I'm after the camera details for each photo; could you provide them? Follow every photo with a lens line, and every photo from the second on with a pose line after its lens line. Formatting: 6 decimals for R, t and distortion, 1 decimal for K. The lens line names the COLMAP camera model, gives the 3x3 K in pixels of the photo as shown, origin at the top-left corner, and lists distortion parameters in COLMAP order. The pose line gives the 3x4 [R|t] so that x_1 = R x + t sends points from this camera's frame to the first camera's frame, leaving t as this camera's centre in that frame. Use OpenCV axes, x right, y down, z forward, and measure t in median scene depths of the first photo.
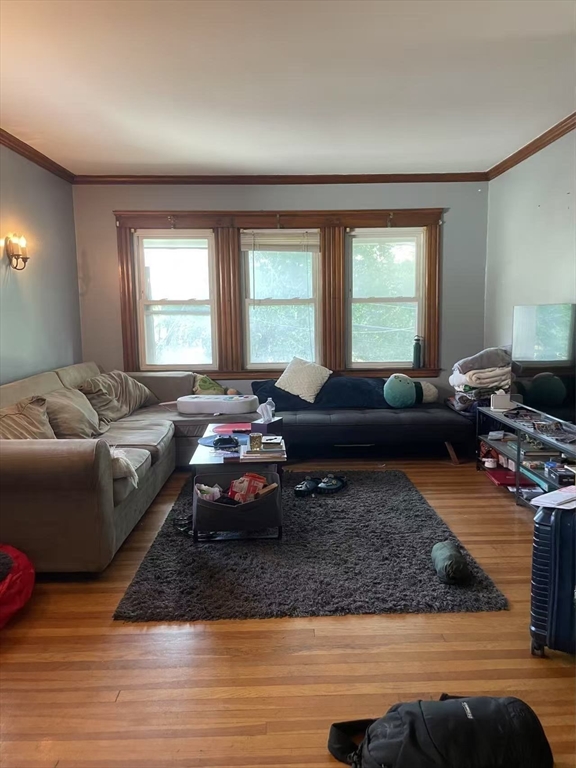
lens RADIAL K [[575.8, 0, 290.9], [0, 575.8, 385.1], [0, 0, 1]] dist [0.037987, -0.039561]
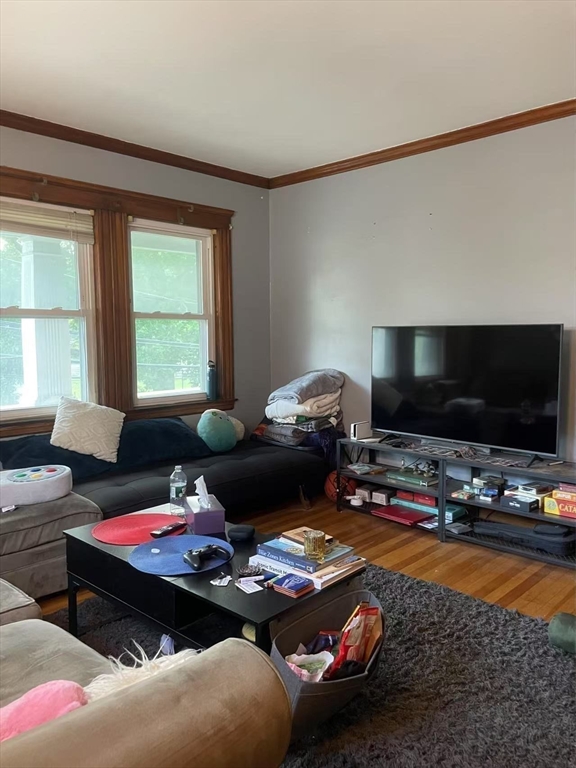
lens RADIAL K [[575.8, 0, 314.3], [0, 575.8, 384.8], [0, 0, 1]] dist [0.037987, -0.039561]
pose [[0.708091, -0.052368, 0.704177, -0.263442], [0.085475, 0.996270, -0.011860, -0.031324], [-0.700929, 0.068587, 0.709926, 0.333995]]
